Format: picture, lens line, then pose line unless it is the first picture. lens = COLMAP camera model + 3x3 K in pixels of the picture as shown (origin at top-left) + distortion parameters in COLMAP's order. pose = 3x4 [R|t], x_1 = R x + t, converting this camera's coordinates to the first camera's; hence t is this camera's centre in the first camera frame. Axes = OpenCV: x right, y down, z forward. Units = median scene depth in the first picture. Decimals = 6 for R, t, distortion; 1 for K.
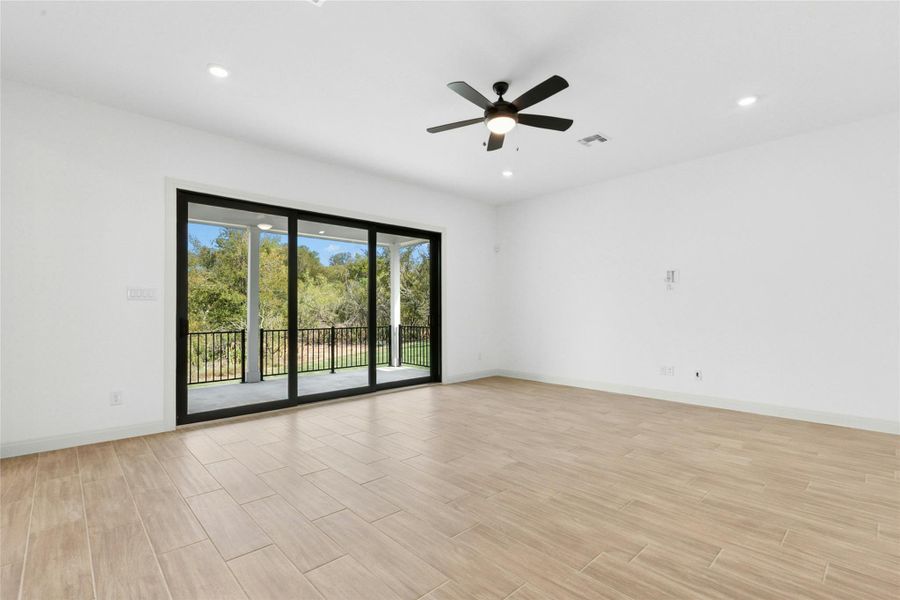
lens RADIAL K [[407.8, 0, 453.6], [0, 407.8, 304.5], [0, 0, 1]] dist [0.001282, 0.000421]
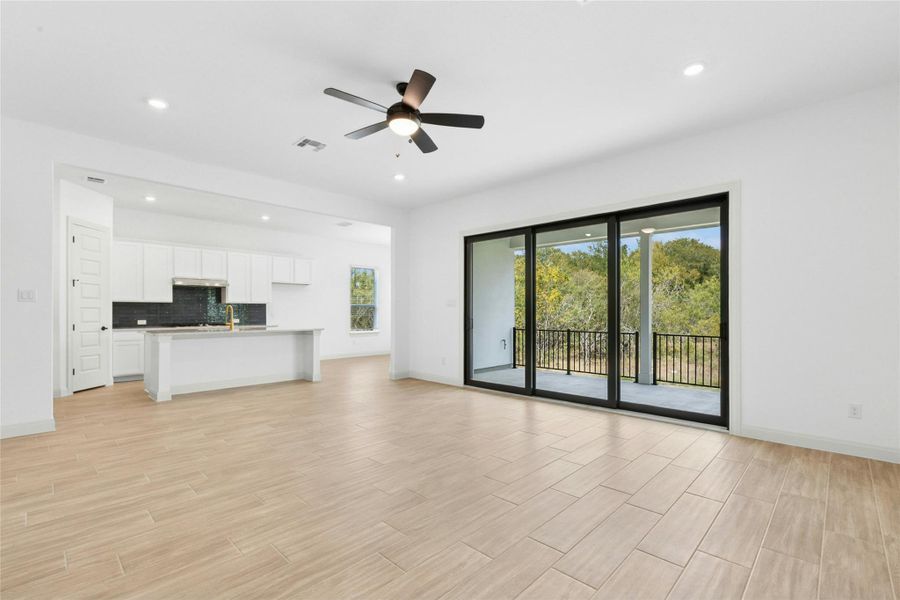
lens RADIAL K [[407.8, 0, 458.4], [0, 407.8, 303.9], [0, 0, 1]] dist [0.001282, 0.000421]
pose [[0.056190, -0.016847, -0.998278, 0.899759], [0.010218, 0.999815, -0.016298, 0.005331], [0.998368, -0.009285, 0.056352, 0.866012]]
